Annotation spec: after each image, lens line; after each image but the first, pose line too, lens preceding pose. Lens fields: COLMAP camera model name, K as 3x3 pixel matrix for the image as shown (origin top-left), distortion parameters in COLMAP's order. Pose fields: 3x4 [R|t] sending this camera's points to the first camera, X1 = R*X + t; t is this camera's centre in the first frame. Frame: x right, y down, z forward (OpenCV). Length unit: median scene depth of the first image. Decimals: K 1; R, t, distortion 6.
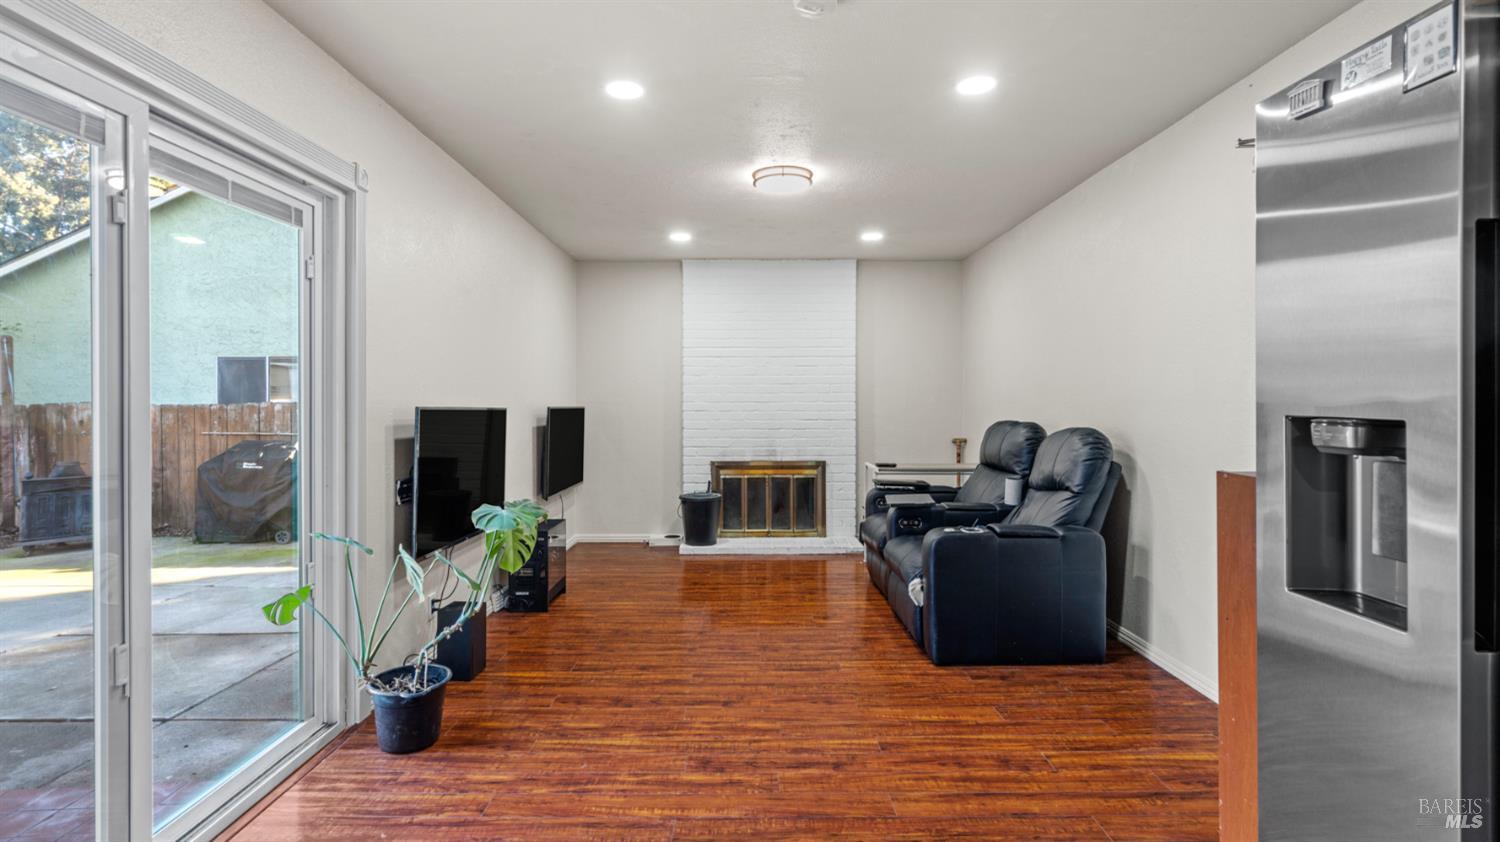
lens RADIAL K [[726.7, 0, 745.7], [0, 726.7, 401.9], [0, 0, 1]] dist [-0.000800, -0.000467]
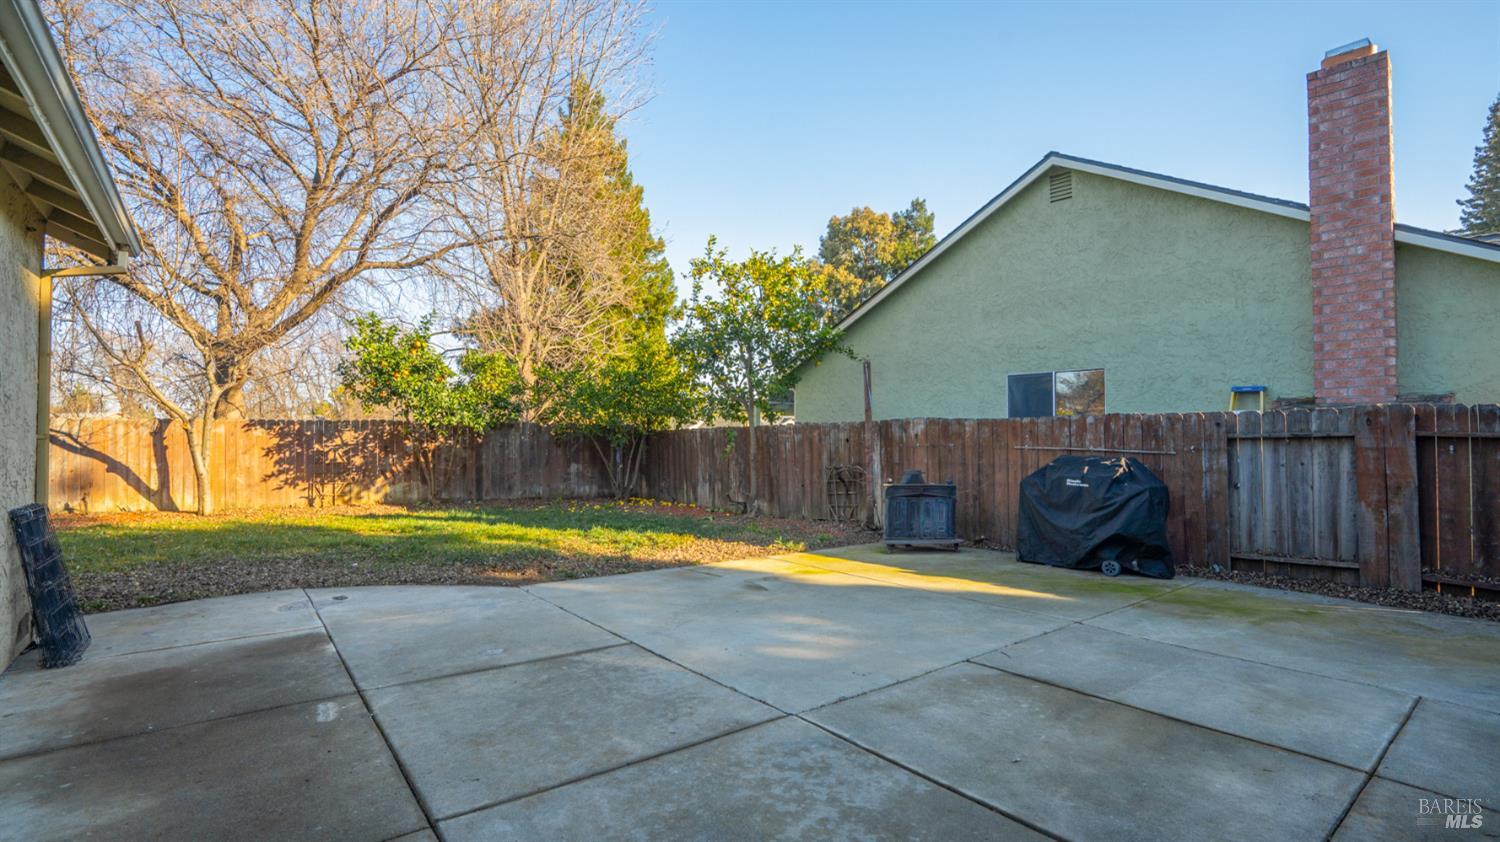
lens RADIAL K [[698.6, 0, 745.9], [0, 698.6, 420.0], [0, 0, 1]] dist [-0.023380, 0.000801]
pose [[0.613139, -0.017486, -0.789782, -0.258337], [0.002587, 0.999794, -0.020128, 0.027106], [0.789971, 0.010298, 0.613058, 0.158816]]
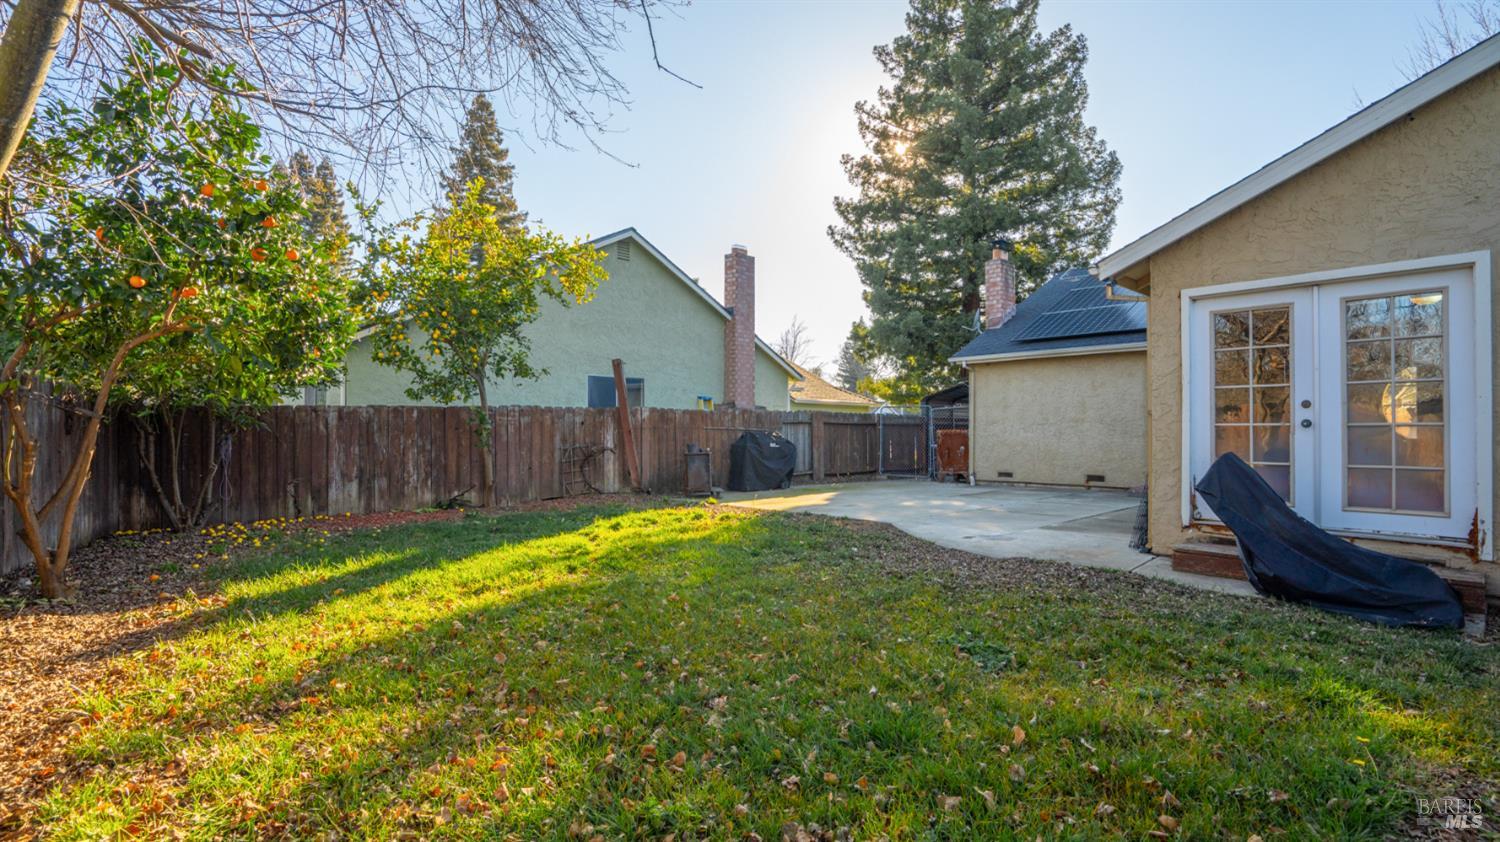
lens RADIAL K [[698.6, 0, 745.9], [0, 698.6, 420.0], [0, 0, 1]] dist [-0.023380, 0.000801]
pose [[0.757573, 0.009119, 0.652687, -1.919453], [-0.002929, 0.999940, -0.010572, 0.047451], [-0.652744, 0.006098, 0.757554, -0.247259]]
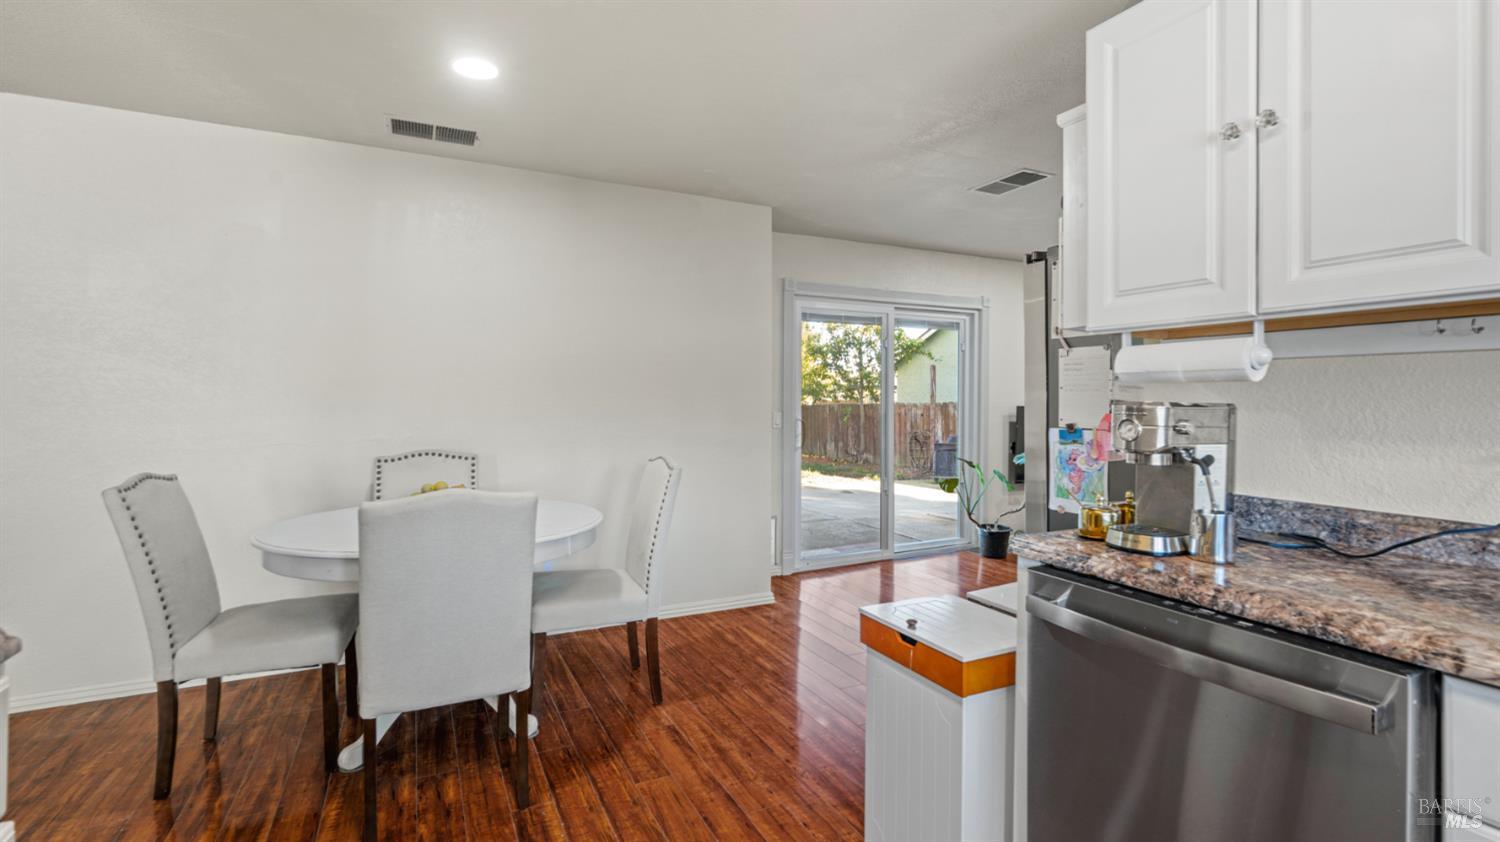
lens RADIAL K [[685.3, 0, 747.8], [0, 685.3, 403.2], [0, 0, 1]] dist [-0.000728, 0.000484]
pose [[0.440364, 0.006300, -0.897797, 0.390111], [-0.003975, 0.999979, 0.005068, -0.002790], [0.897810, 0.001337, 0.440380, -0.217120]]
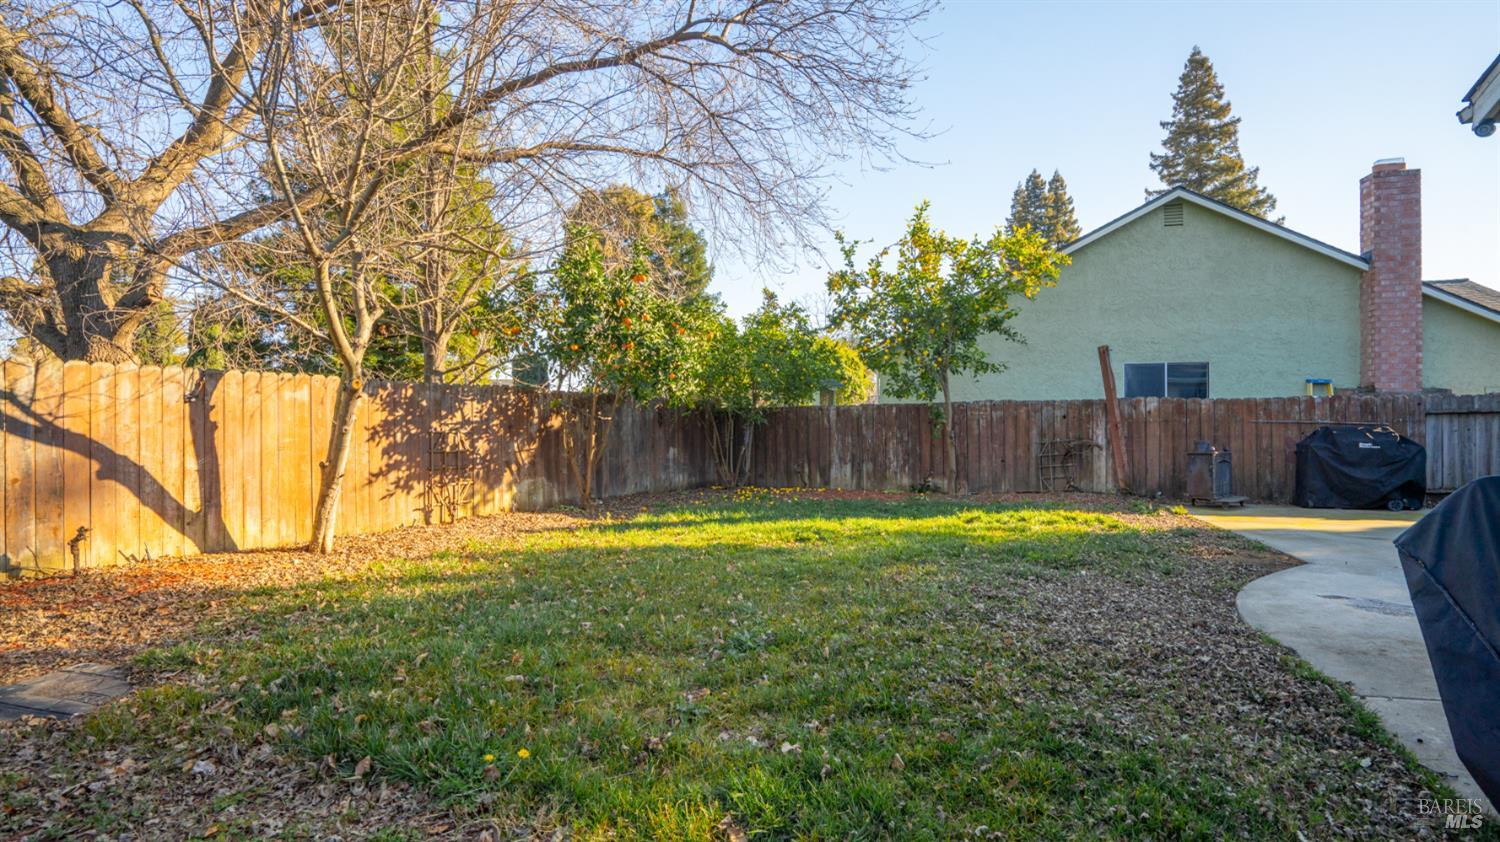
lens RADIAL K [[698.6, 0, 745.9], [0, 698.6, 420.0], [0, 0, 1]] dist [-0.023380, 0.000801]
pose [[0.951052, -0.001334, -0.309027, -1.381790], [0.000785, 0.999998, -0.001901, 0.048251], [0.309029, 0.001565, 0.951051, -0.433887]]
